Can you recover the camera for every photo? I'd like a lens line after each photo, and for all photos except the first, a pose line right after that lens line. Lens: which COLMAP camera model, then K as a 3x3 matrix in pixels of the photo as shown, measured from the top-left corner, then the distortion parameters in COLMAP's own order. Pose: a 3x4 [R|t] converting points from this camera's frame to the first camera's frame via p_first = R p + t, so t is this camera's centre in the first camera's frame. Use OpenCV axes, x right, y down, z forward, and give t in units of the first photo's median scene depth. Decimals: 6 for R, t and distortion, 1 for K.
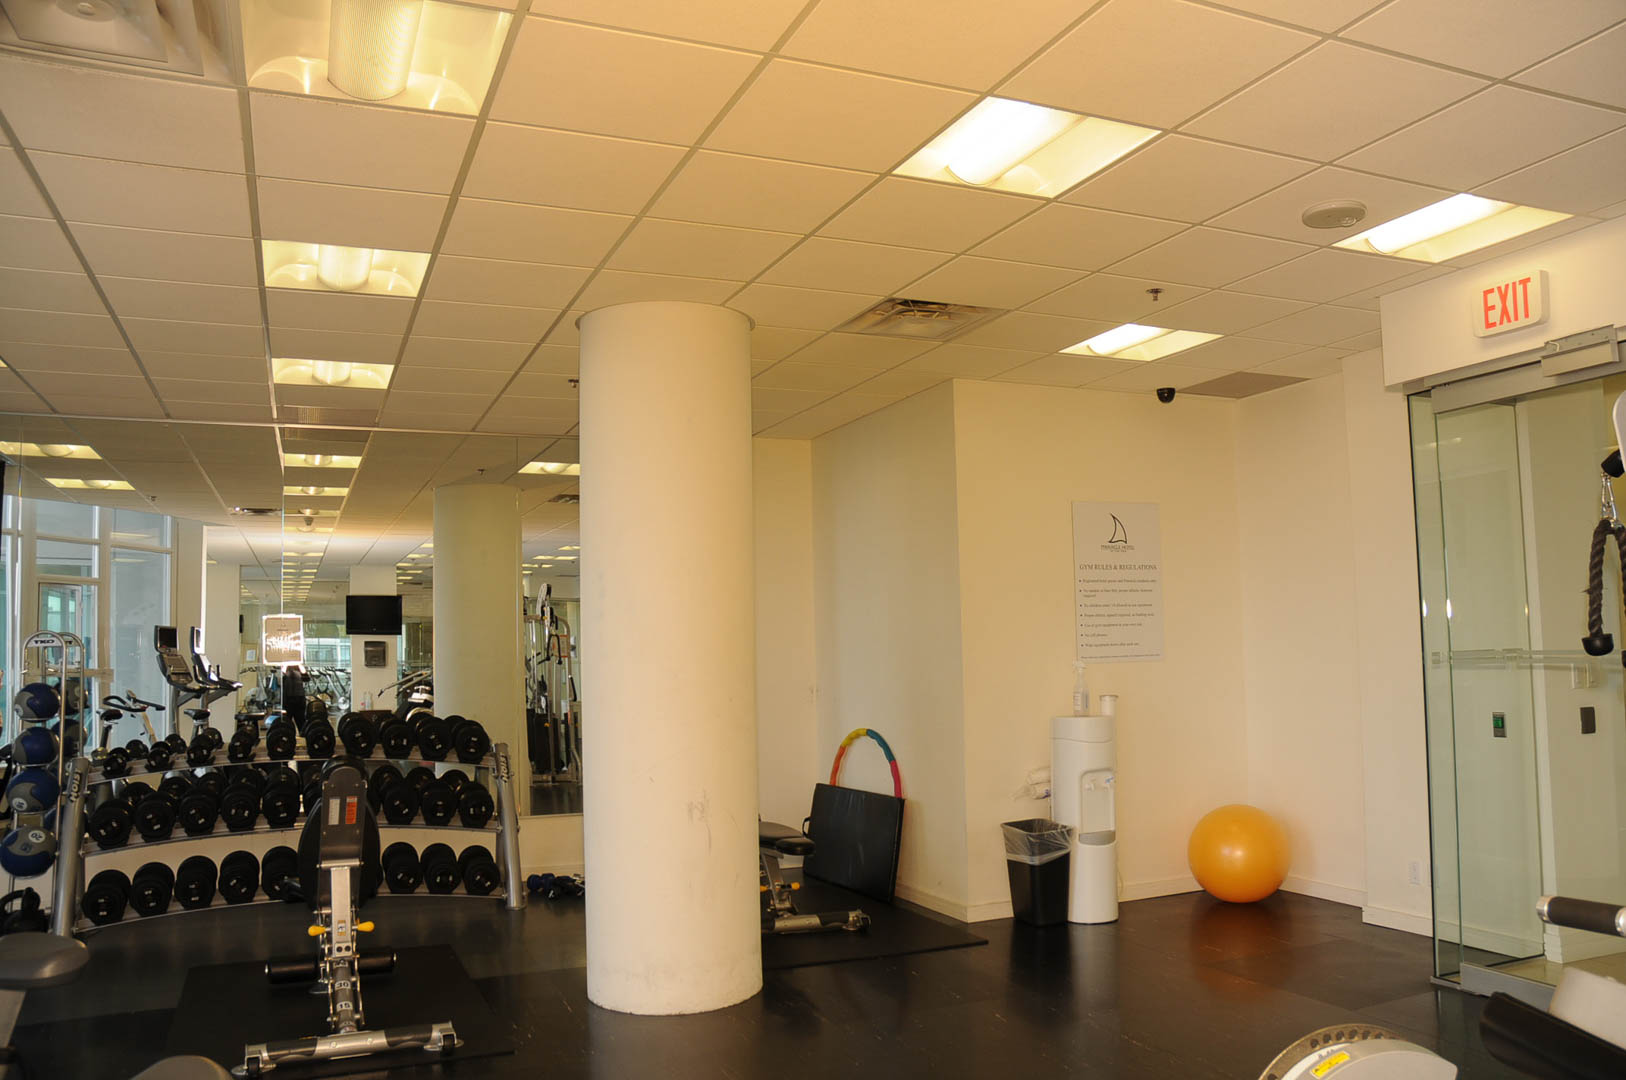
lens RADIAL K [[1224.0, 0, 811.6], [0, 1224.0, 531.6], [0, 0, 1]] dist [-0.173894, 0.120586]
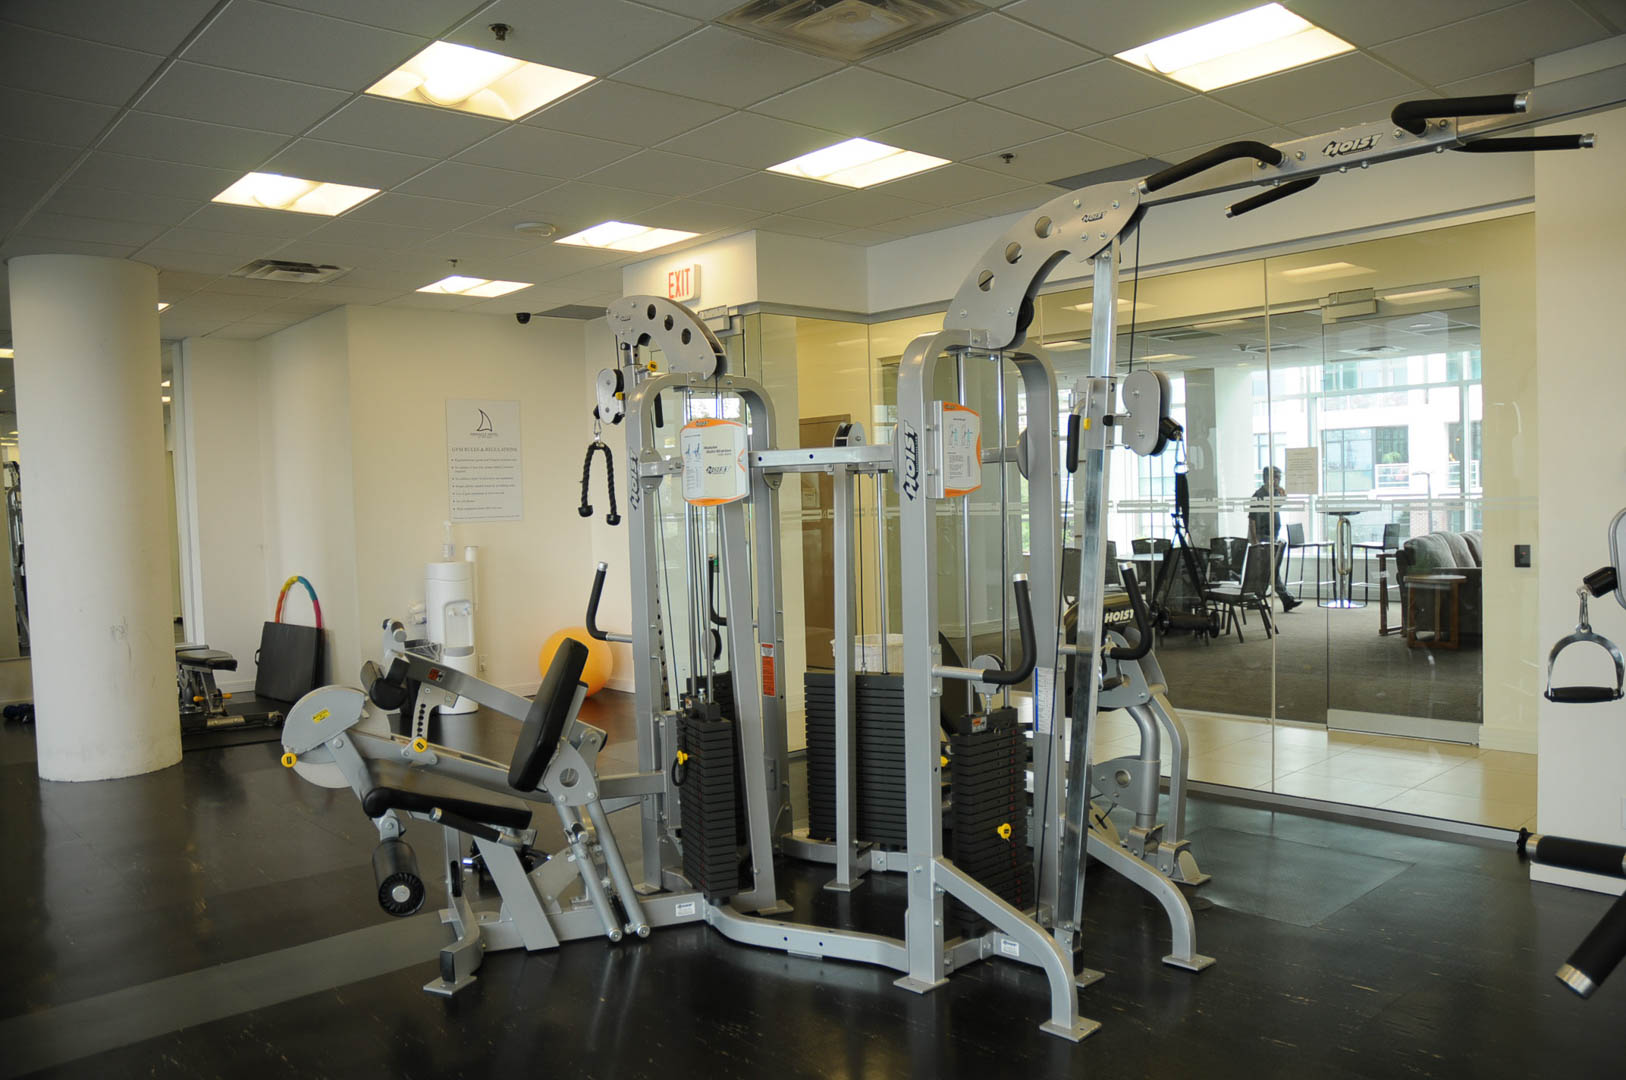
lens RADIAL K [[1224.0, 0, 811.6], [0, 1224.0, 531.6], [0, 0, 1]] dist [-0.173894, 0.120586]
pose [[0.942668, -0.015833, 0.333355, 0.149832], [-0.022430, 0.993610, 0.110620, -0.035329], [-0.332977, -0.111755, 0.936289, -0.358299]]
